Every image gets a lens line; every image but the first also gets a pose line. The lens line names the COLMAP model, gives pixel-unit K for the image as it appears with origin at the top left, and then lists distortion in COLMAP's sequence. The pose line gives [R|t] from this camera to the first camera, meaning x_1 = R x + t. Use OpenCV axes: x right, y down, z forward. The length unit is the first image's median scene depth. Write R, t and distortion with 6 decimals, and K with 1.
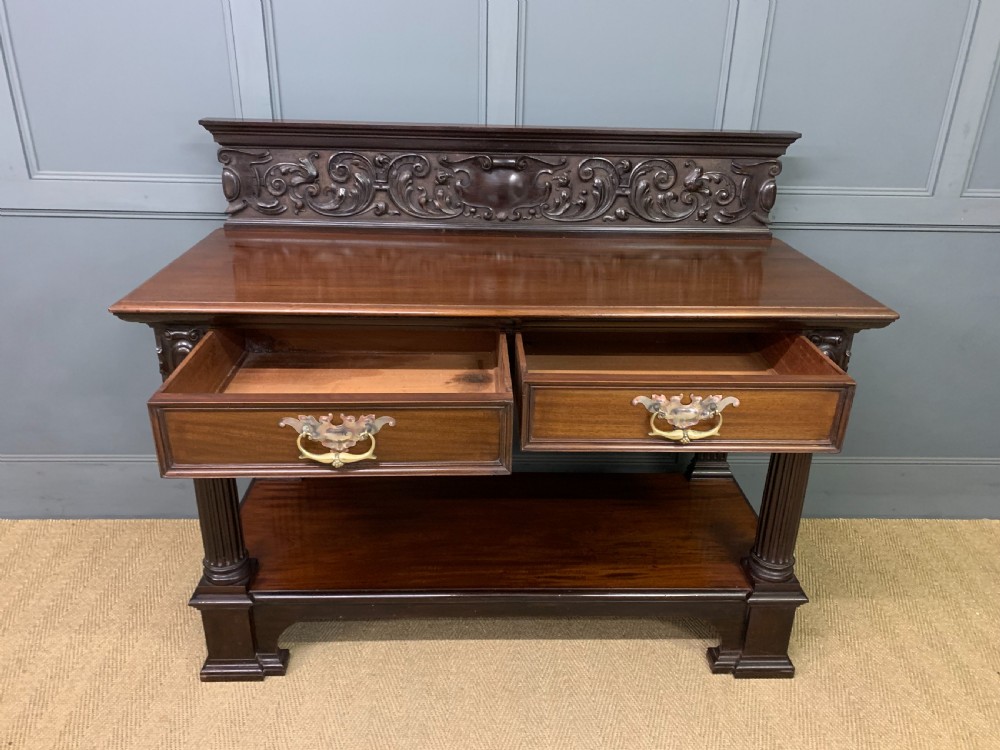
lens RADIAL K [[770.1, 0, 502.7], [0, 770.1, 385.4], [0, 0, 1]] dist [0.038778, -0.030396]
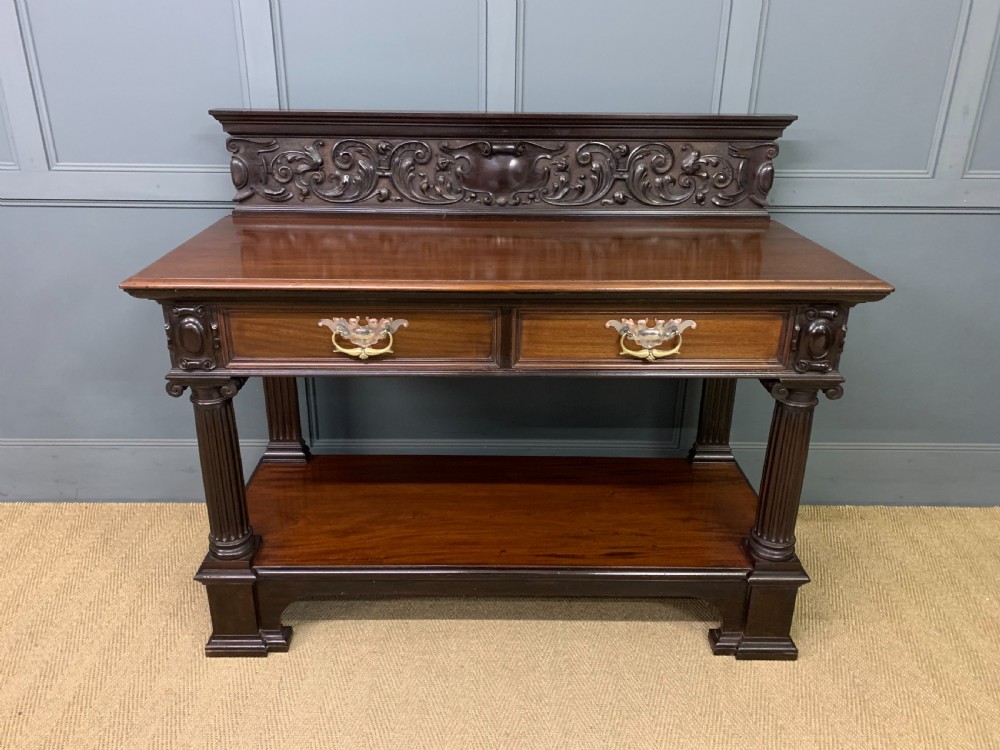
lens RADIAL K [[770.1, 0, 487.7], [0, 770.1, 368.3], [0, 0, 1]] dist [0.038778, -0.030396]
pose [[0.999419, -0.002445, -0.033985, 0.014861], [0.001460, 0.999580, -0.028953, 0.031674], [0.034042, 0.028887, 0.999003, -0.013082]]
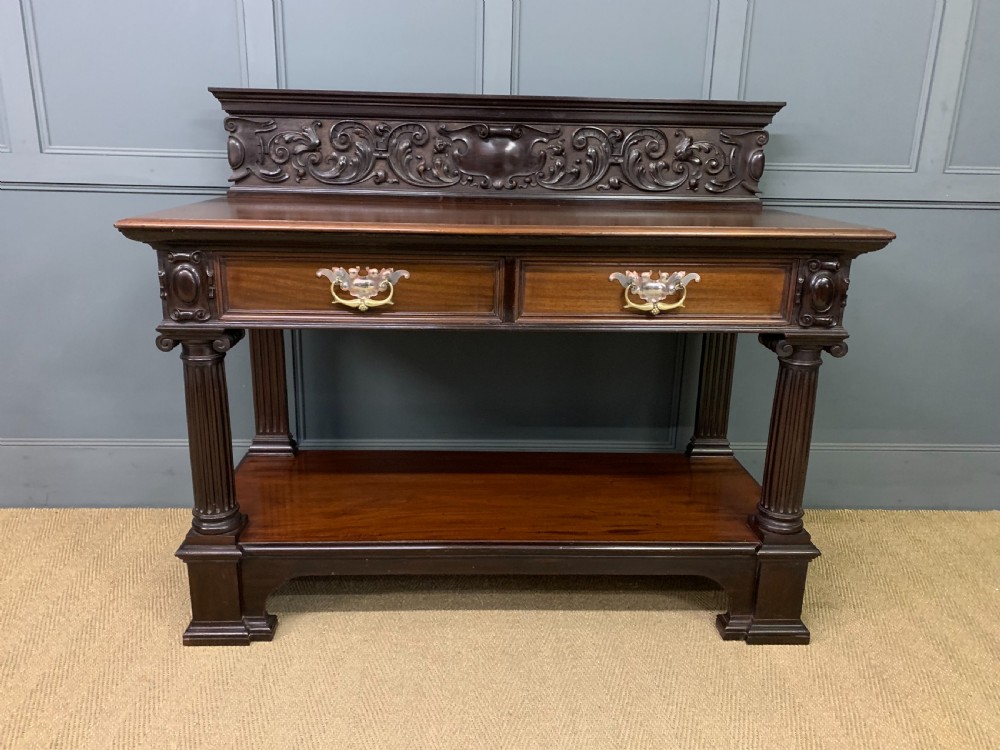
lens RADIAL K [[770.1, 0, 489.1], [0, 770.1, 371.3], [0, 0, 1]] dist [0.038778, -0.030396]
pose [[0.999995, -0.003003, 0.000295, -0.014392], [0.003016, 0.990931, -0.134340, 0.167499], [0.000111, 0.134340, 0.990935, 0.017001]]
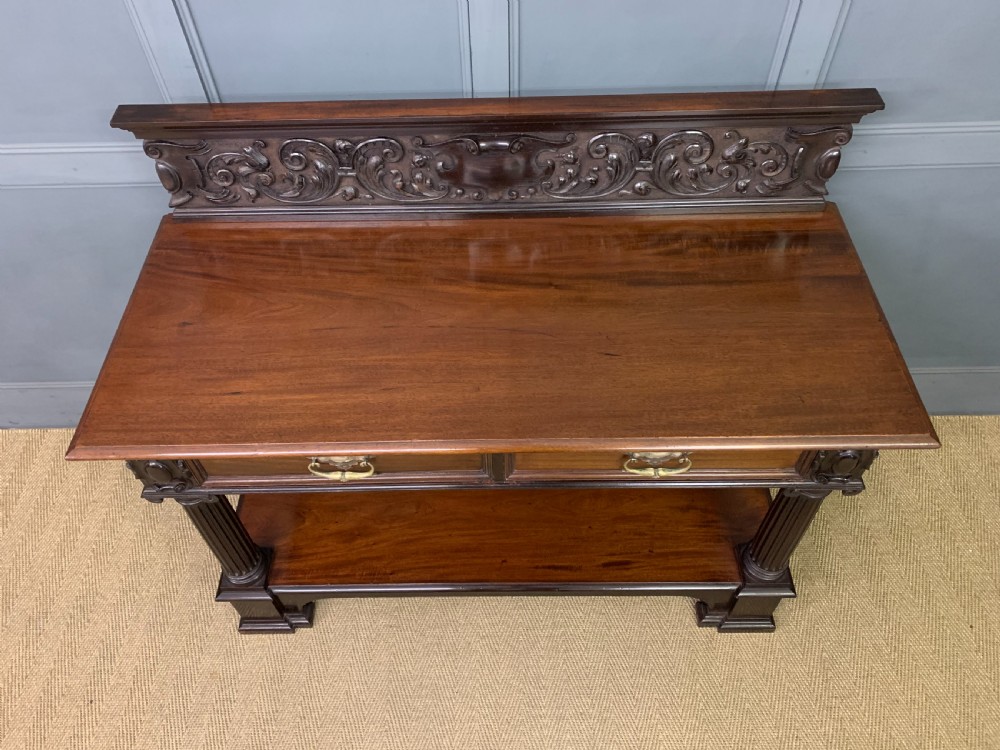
lens RADIAL K [[770.1, 0, 490.3], [0, 770.1, 373.2], [0, 0, 1]] dist [0.038778, -0.030396]
pose [[0.998001, -0.001938, -0.063175, 0.046831], [0.031081, 0.885372, 0.463844, -0.444866], [0.055034, -0.464880, 0.883662, 0.180739]]
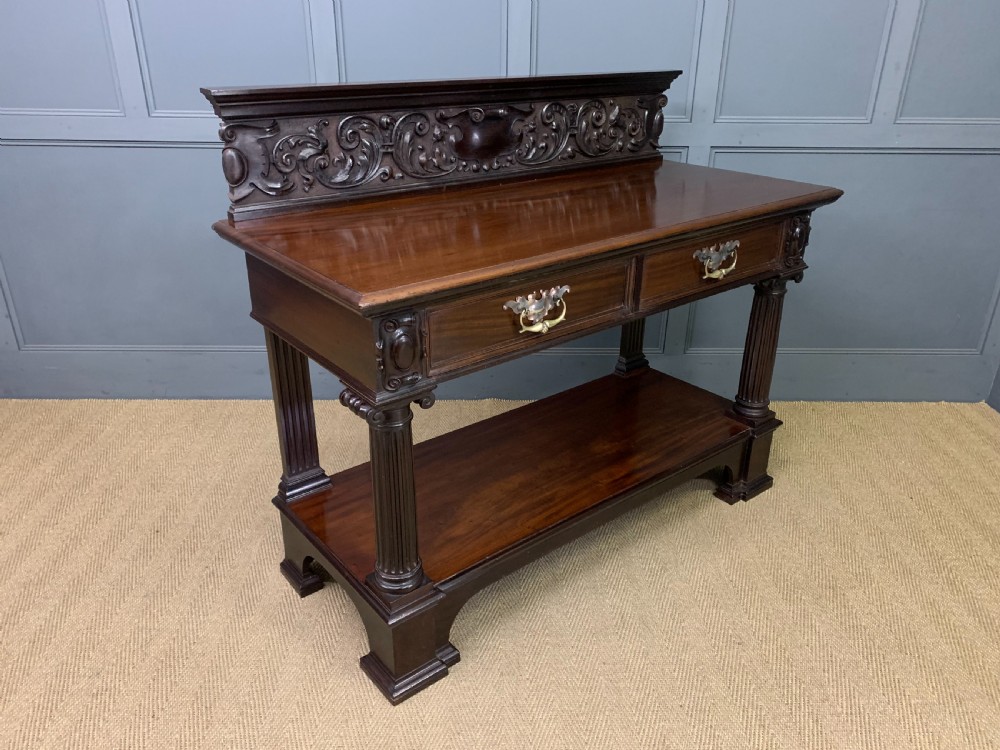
lens RADIAL K [[770.1, 0, 501.8], [0, 770.1, 382.2], [0, 0, 1]] dist [0.038778, -0.030396]
pose [[0.795932, -0.270343, 0.541671, -0.637065], [0.249501, 0.961716, 0.113367, -0.055049], [-0.551581, 0.044914, 0.832911, 0.141923]]
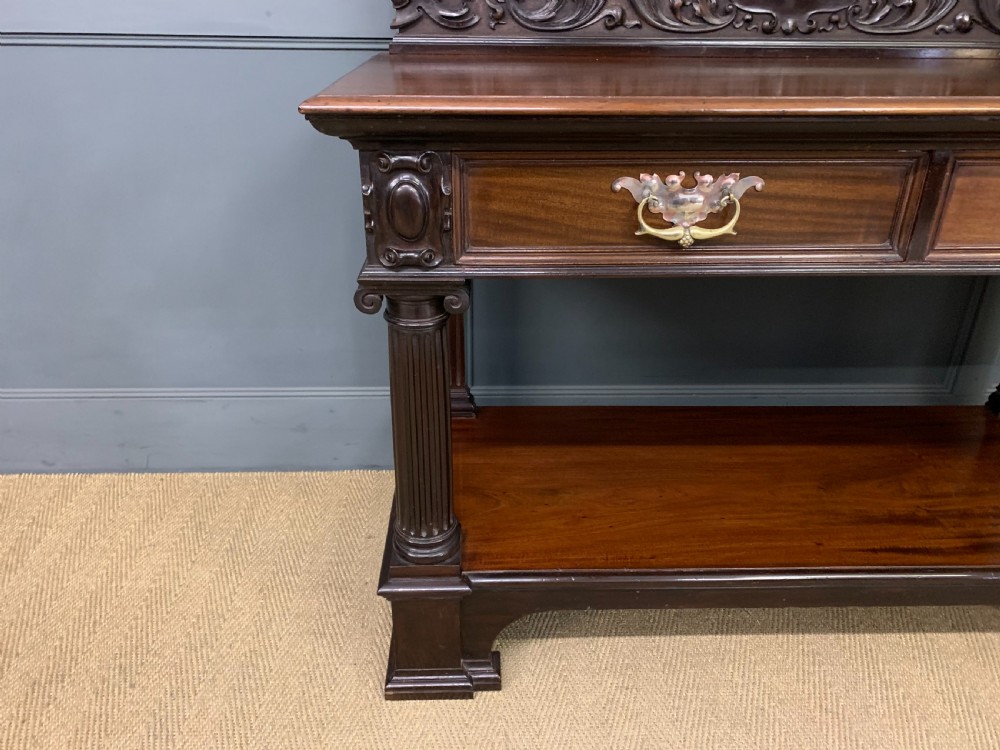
lens RADIAL K [[770.1, 0, 498.6], [0, 770.1, 378.7], [0, 0, 1]] dist [0.038778, -0.030396]
pose [[0.999874, -0.010154, -0.012235, -0.258347], [0.010702, 0.998902, 0.045608, 0.058936], [0.011759, -0.045734, 0.998884, 0.299918]]
